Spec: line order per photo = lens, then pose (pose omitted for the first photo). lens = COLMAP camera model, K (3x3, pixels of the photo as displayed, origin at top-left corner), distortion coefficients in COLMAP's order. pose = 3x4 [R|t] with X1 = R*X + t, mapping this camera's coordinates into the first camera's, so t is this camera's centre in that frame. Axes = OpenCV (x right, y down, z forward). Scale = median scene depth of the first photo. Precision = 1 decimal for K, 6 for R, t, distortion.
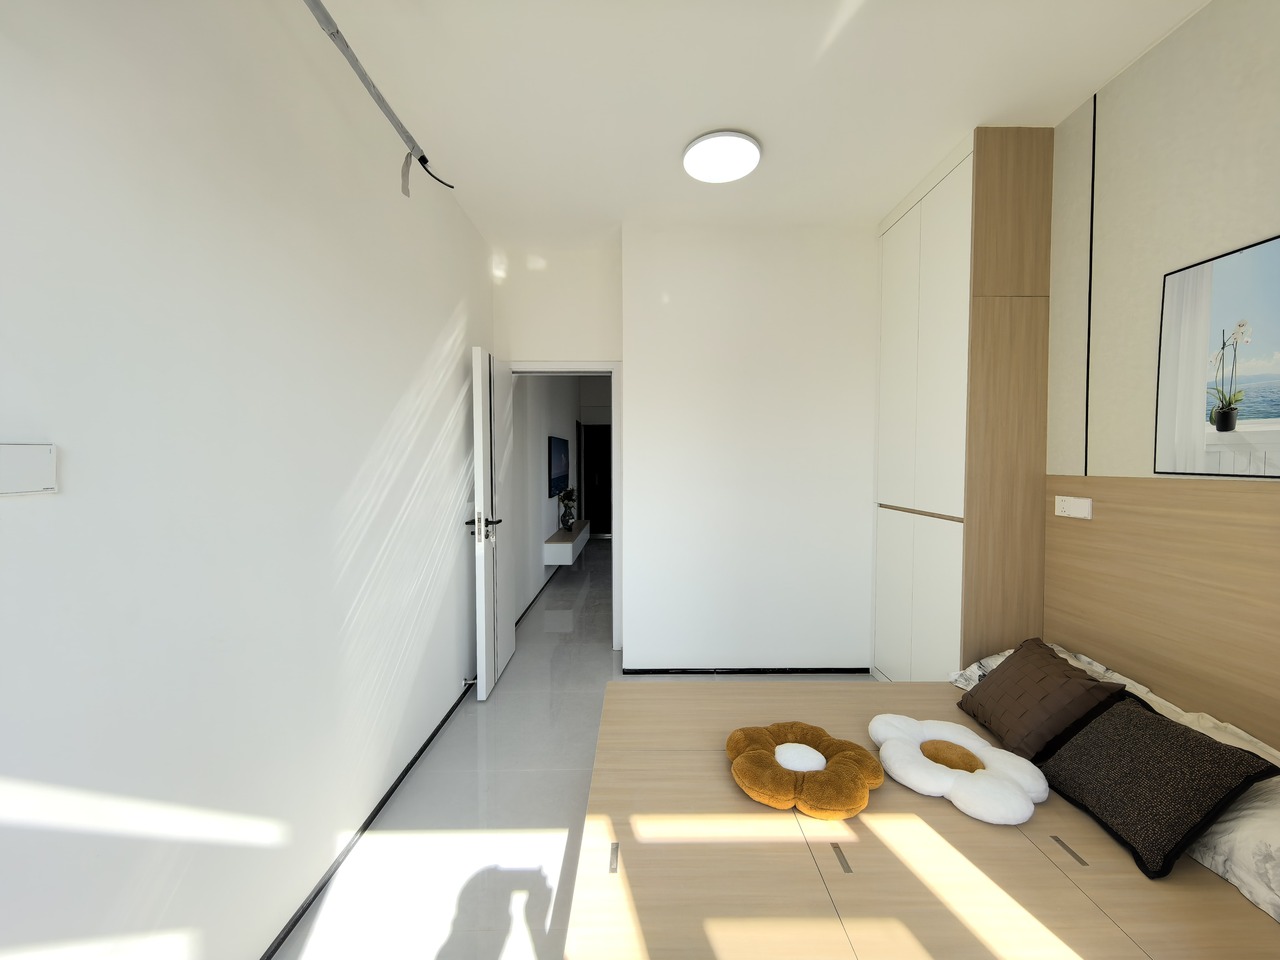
lens RADIAL K [[514.8, 0, 643.2], [0, 514.8, 480.9], [0, 0, 1]] dist [0.001845, -0.000054]
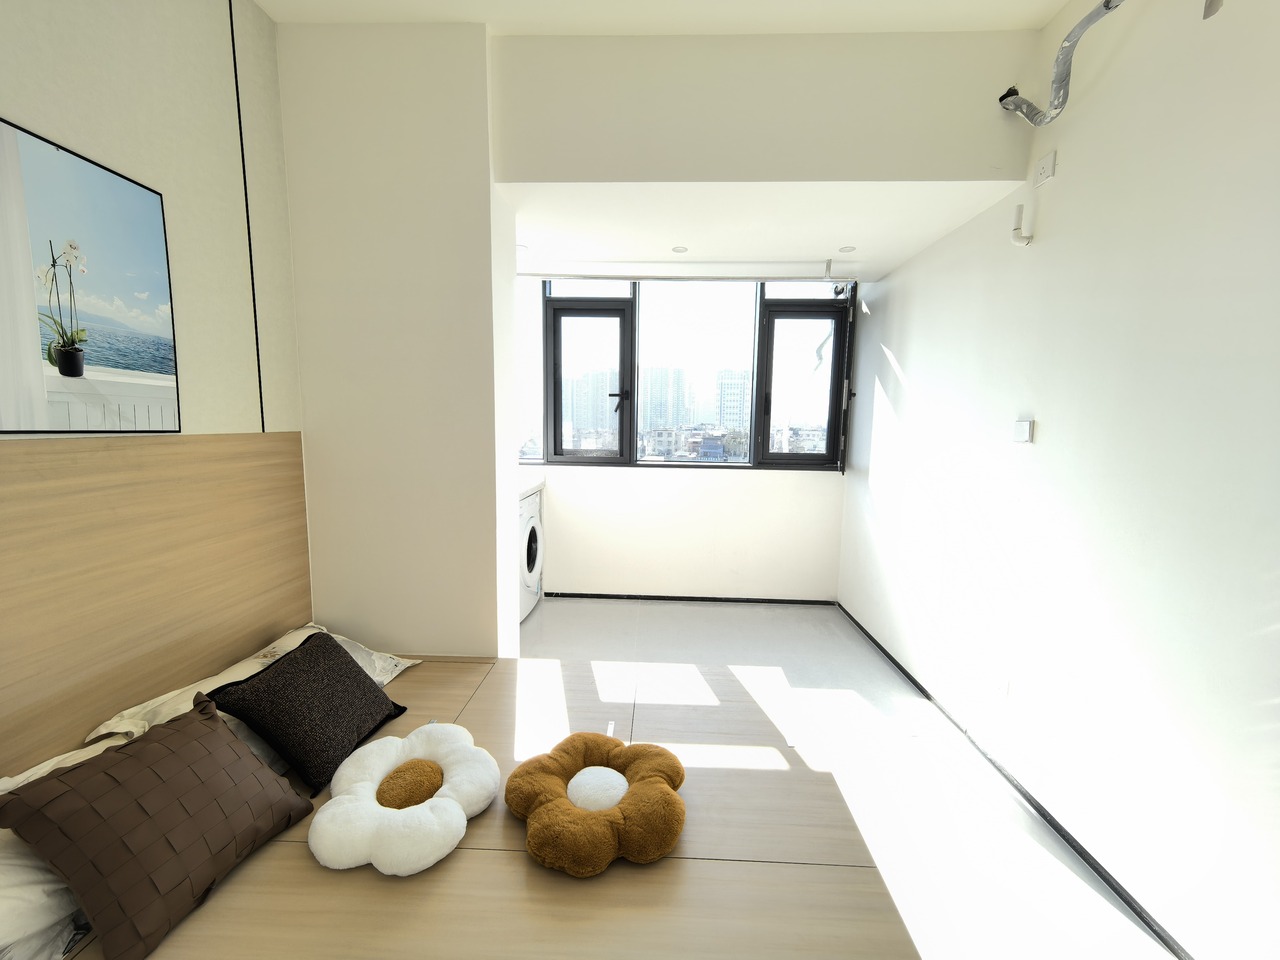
lens RADIAL K [[514.8, 0, 637.2], [0, 514.8, 484.0], [0, 0, 1]] dist [0.001845, -0.000054]
pose [[-0.998524, -0.019101, 0.050838, 0.213141], [-0.010857, 0.987419, 0.157750, -0.067774], [-0.053212, 0.156965, -0.986170, 1.775628]]
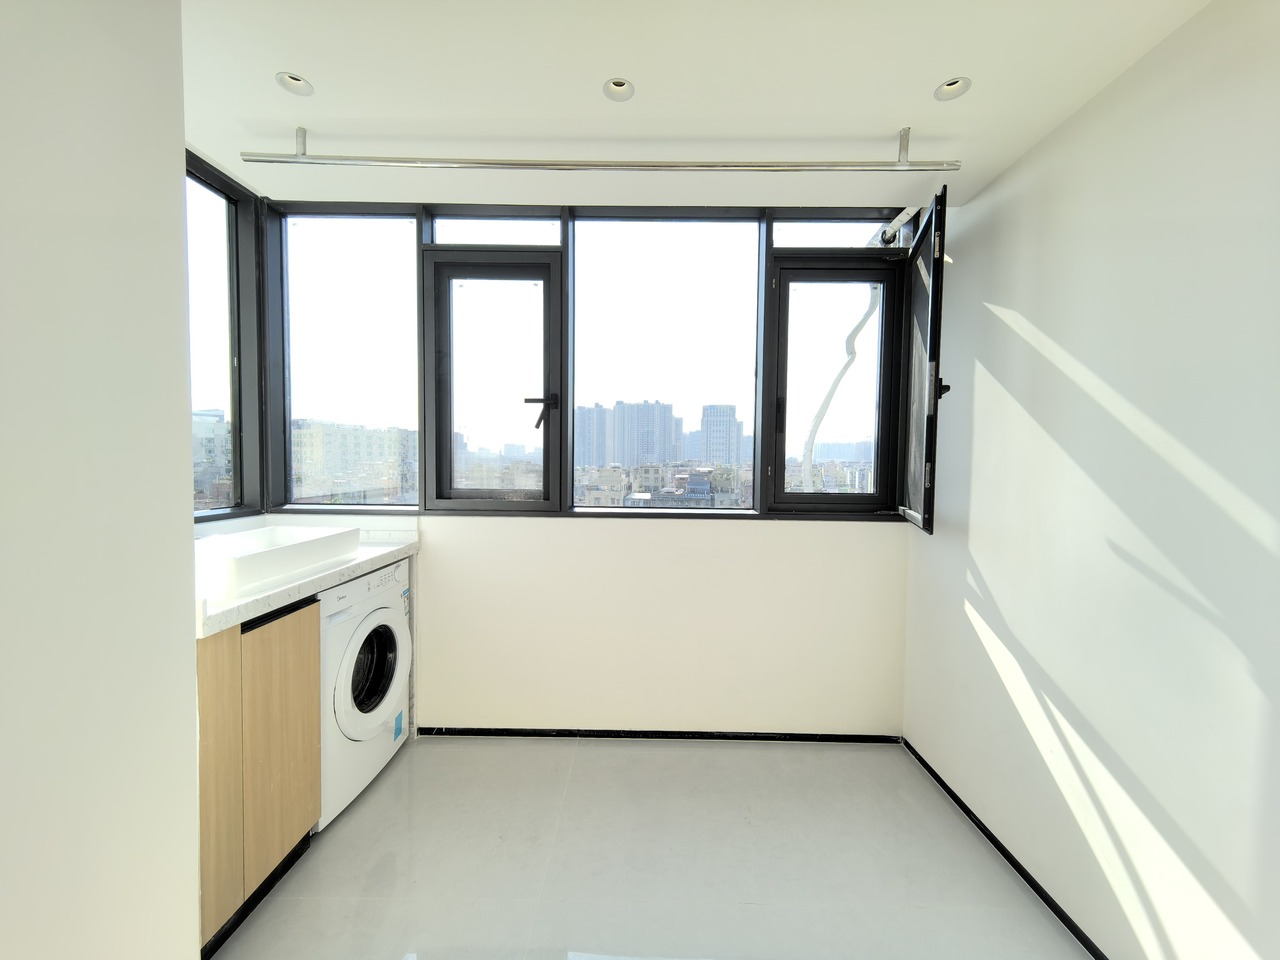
lens RADIAL K [[514.8, 0, 640.3], [0, 514.8, 483.8], [0, 0, 1]] dist [0.001845, -0.000054]
pose [[-0.999707, -0.011050, 0.021538, 0.166084], [-0.009152, 0.996226, 0.086319, -0.031929], [-0.022411, 0.086096, -0.996035, 1.345619]]
